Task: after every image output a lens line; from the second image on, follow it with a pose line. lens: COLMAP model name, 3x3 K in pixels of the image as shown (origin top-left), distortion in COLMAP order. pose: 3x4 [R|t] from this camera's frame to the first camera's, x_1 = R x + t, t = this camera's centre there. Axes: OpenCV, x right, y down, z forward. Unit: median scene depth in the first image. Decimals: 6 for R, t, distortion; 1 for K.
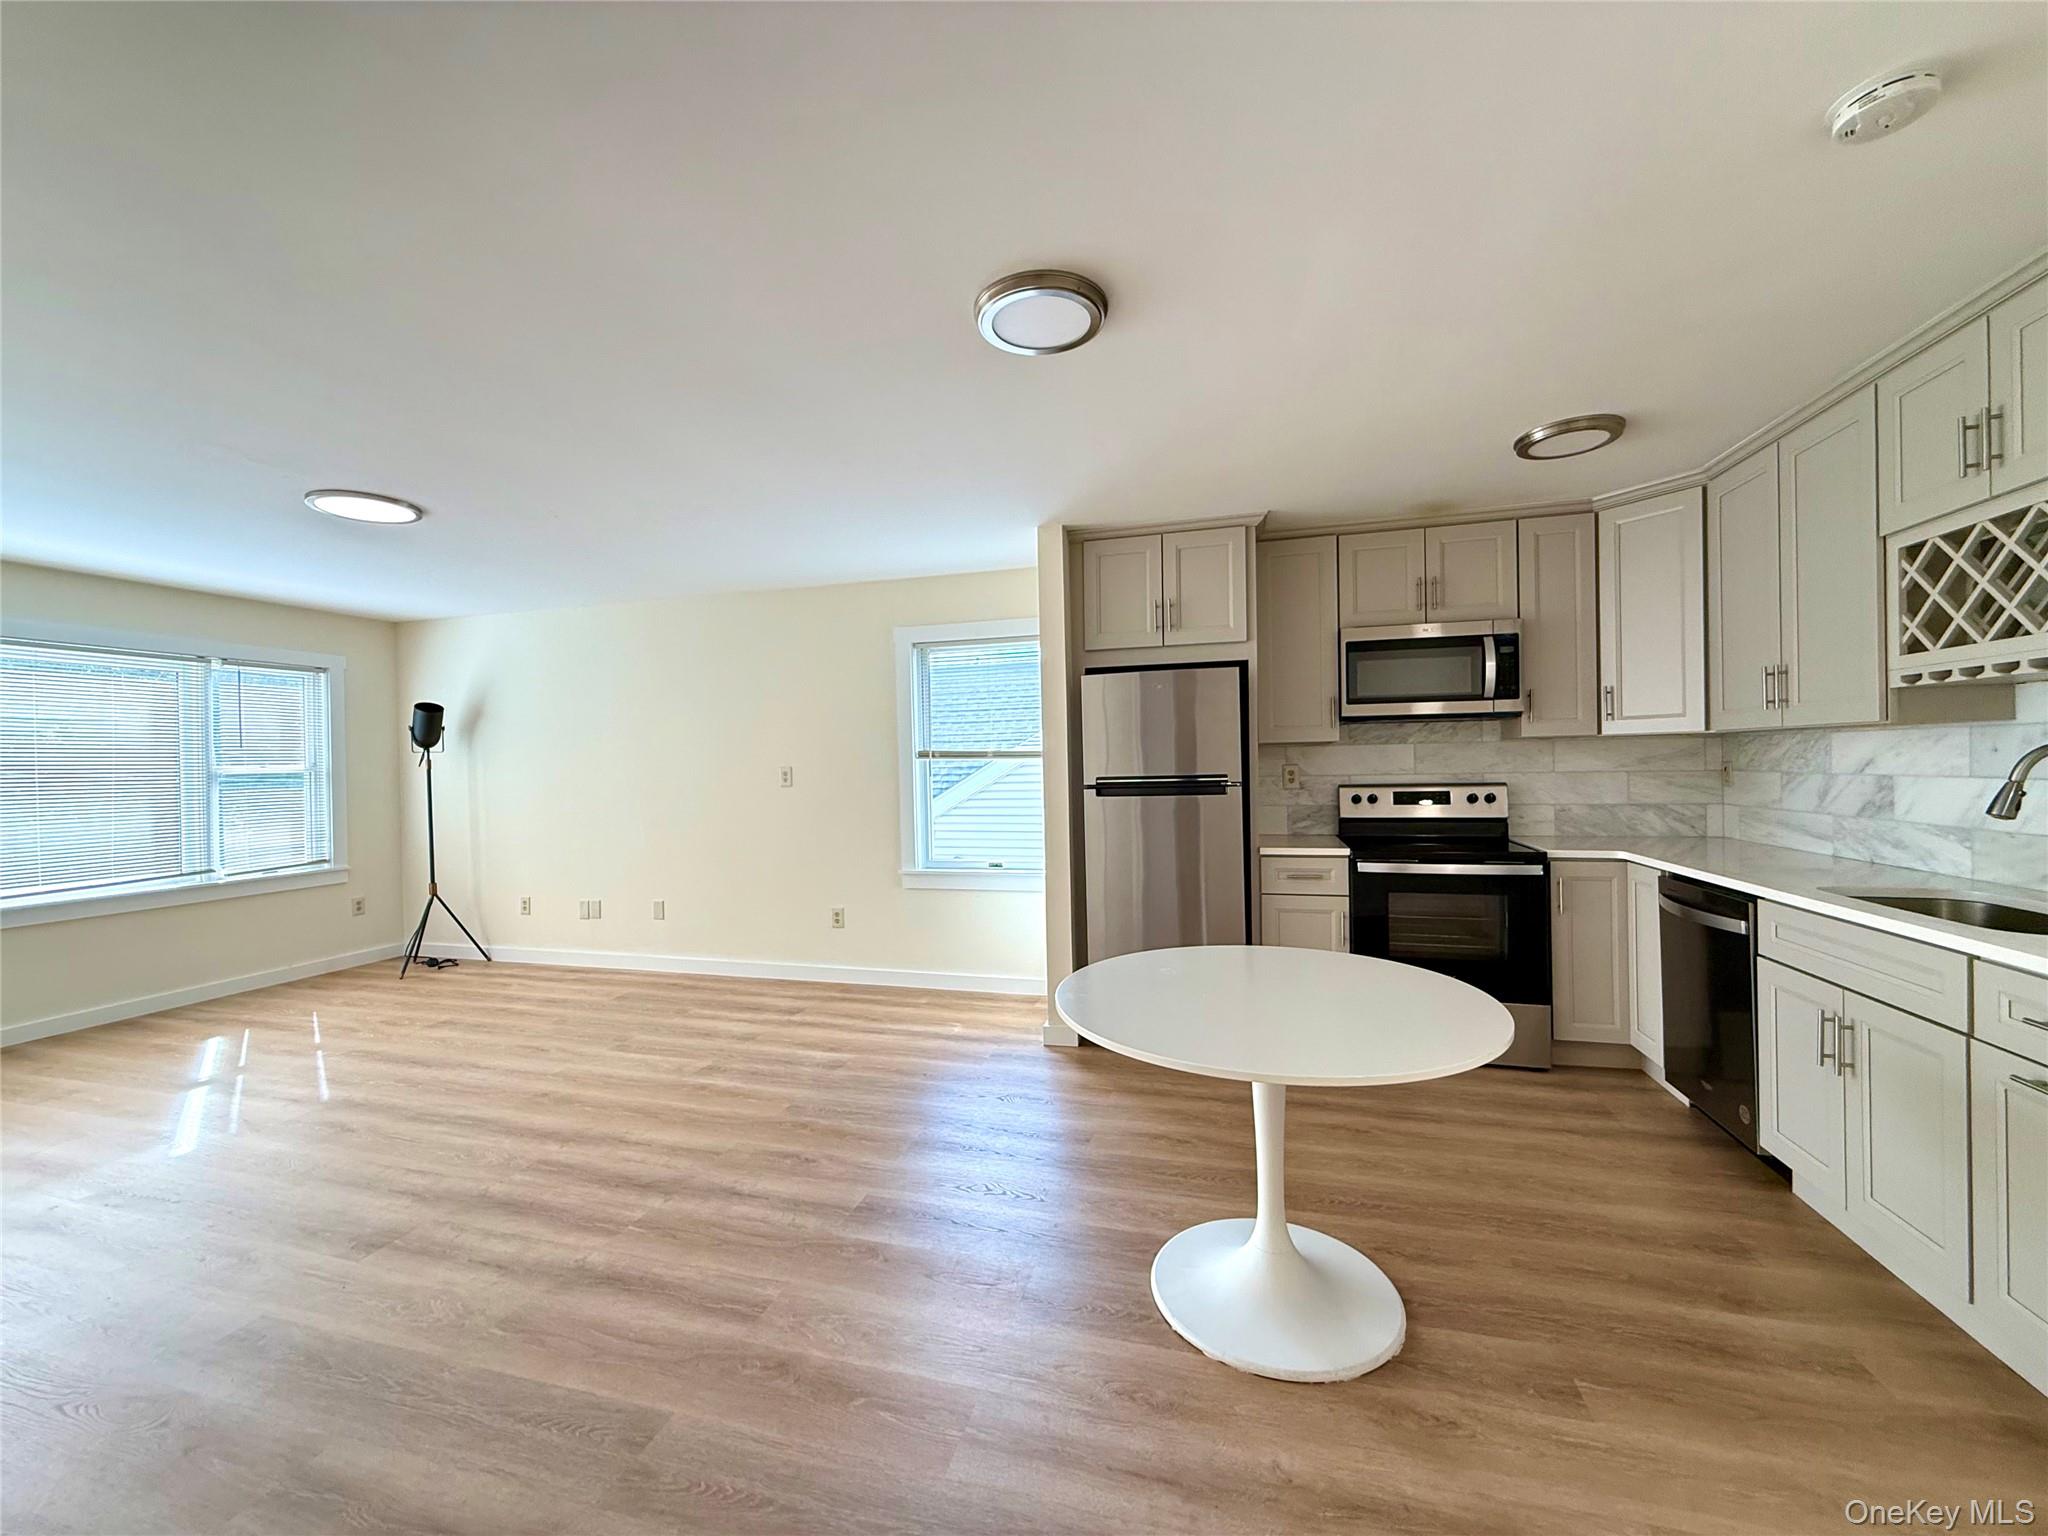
lens RADIAL K [[818.4, 0, 1018.9], [0, 818.4, 770.3], [0, 0, 1]] dist [0.001229, -0.000180]
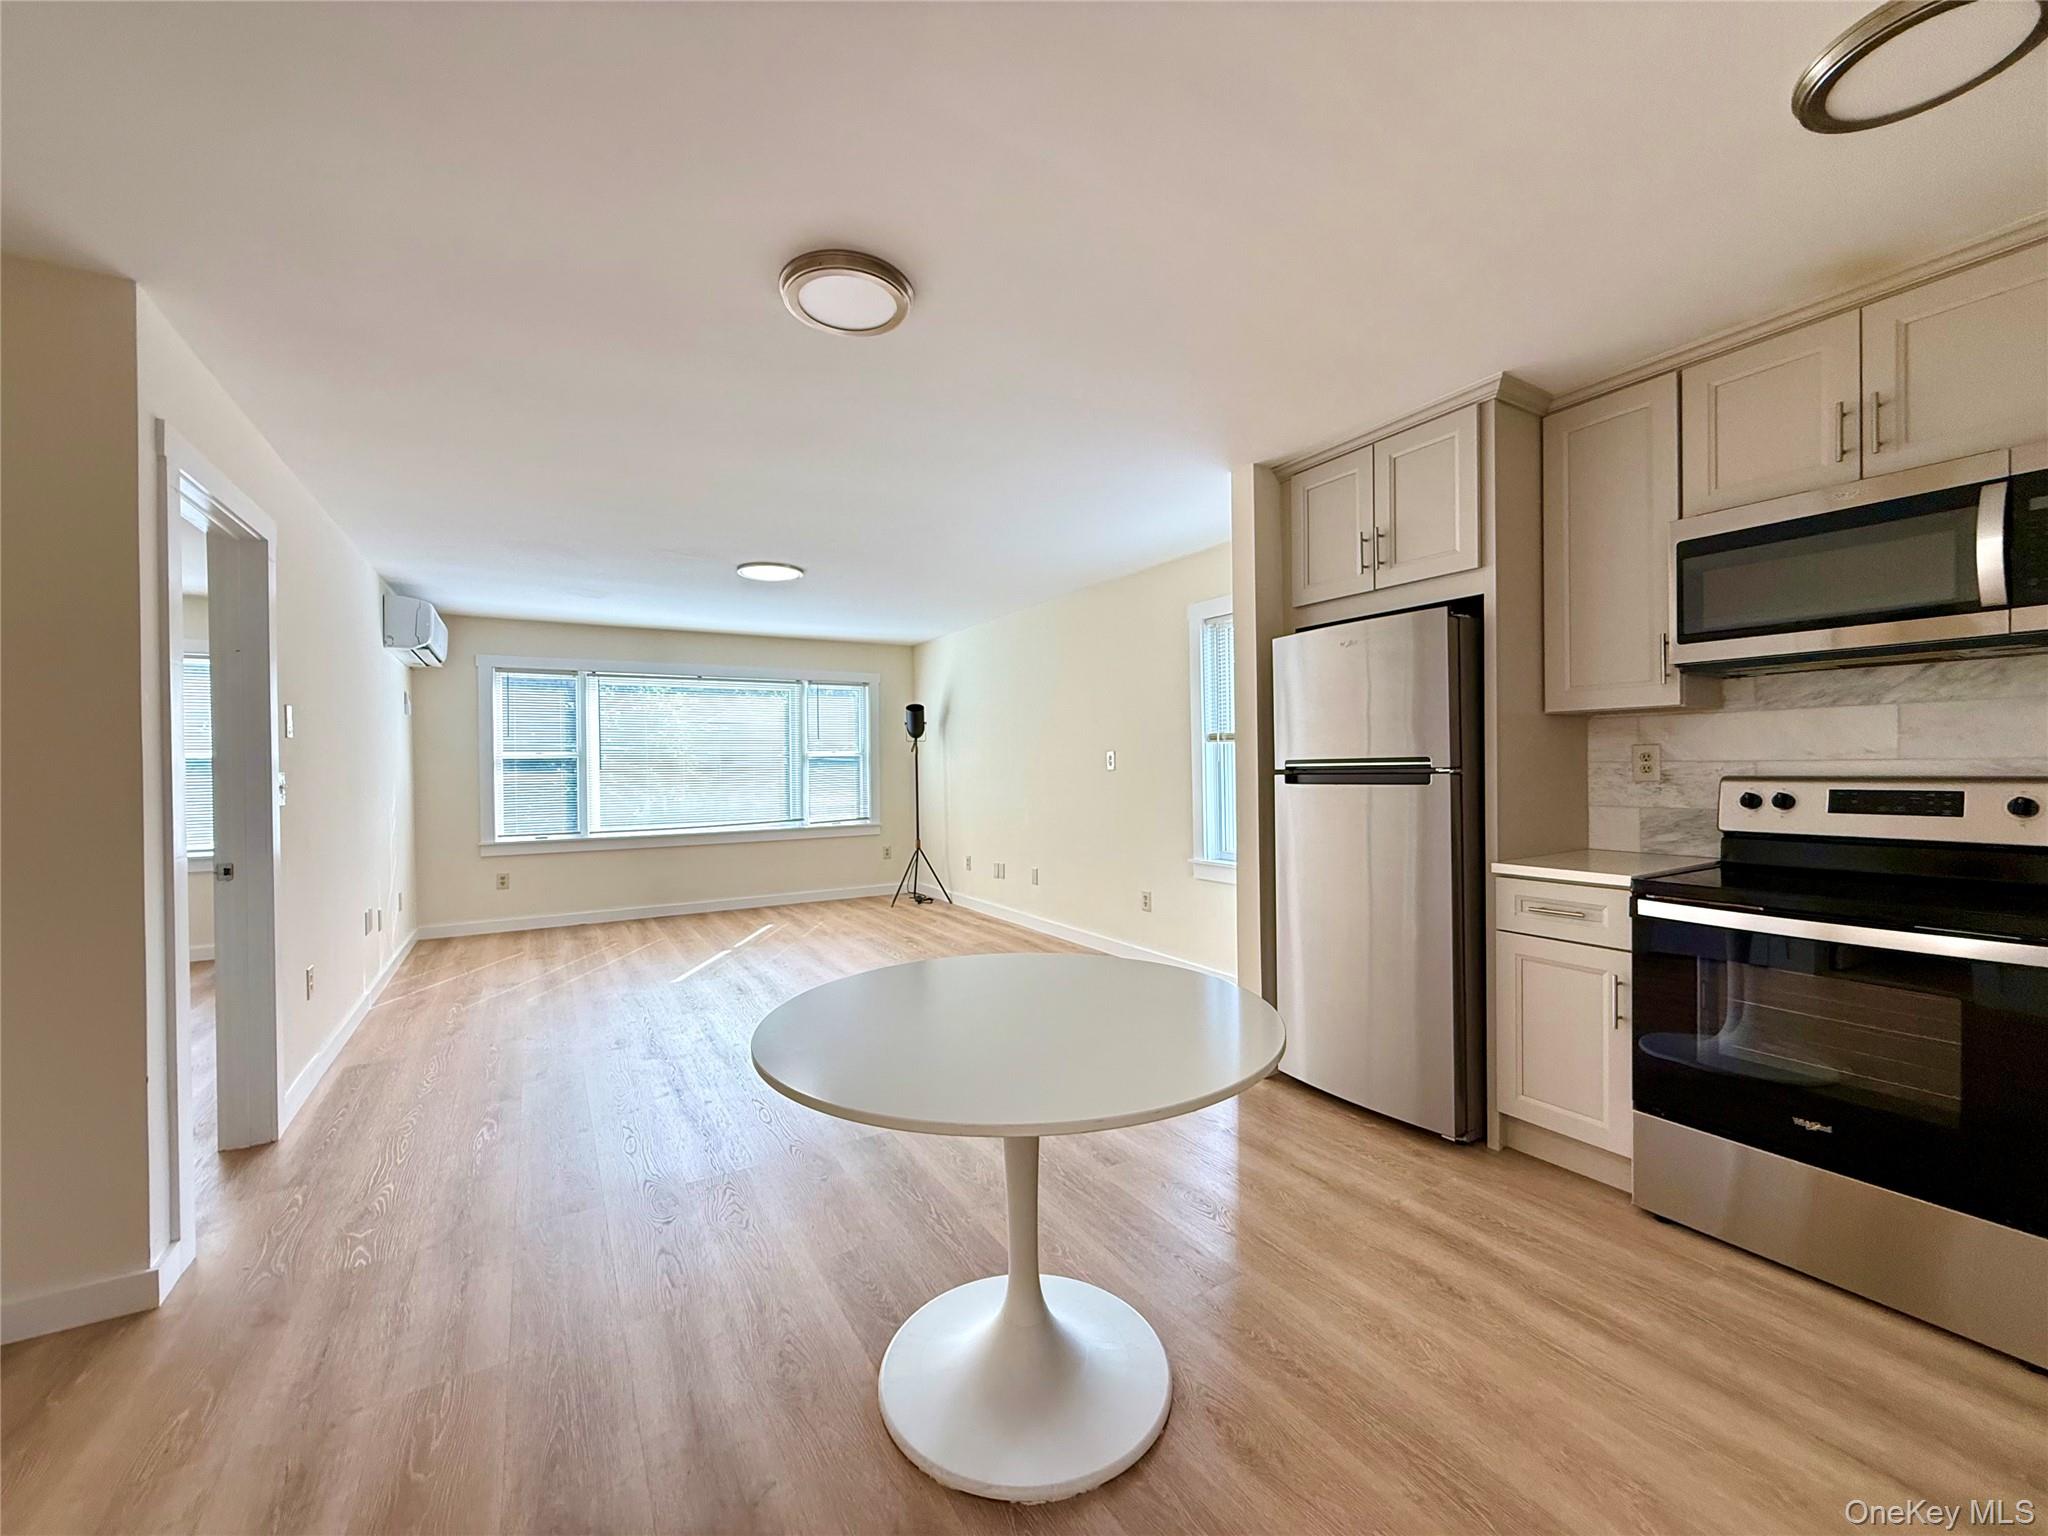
lens RADIAL K [[818.4, 0, 1018.9], [0, 818.4, 770.3], [0, 0, 1]] dist [0.001229, -0.000180]
pose [[0.725903, 0.013897, -0.687656, 0.453954], [-0.006135, 0.999887, 0.013730, 0.008523], [0.687769, -0.005748, 0.725907, 0.207495]]
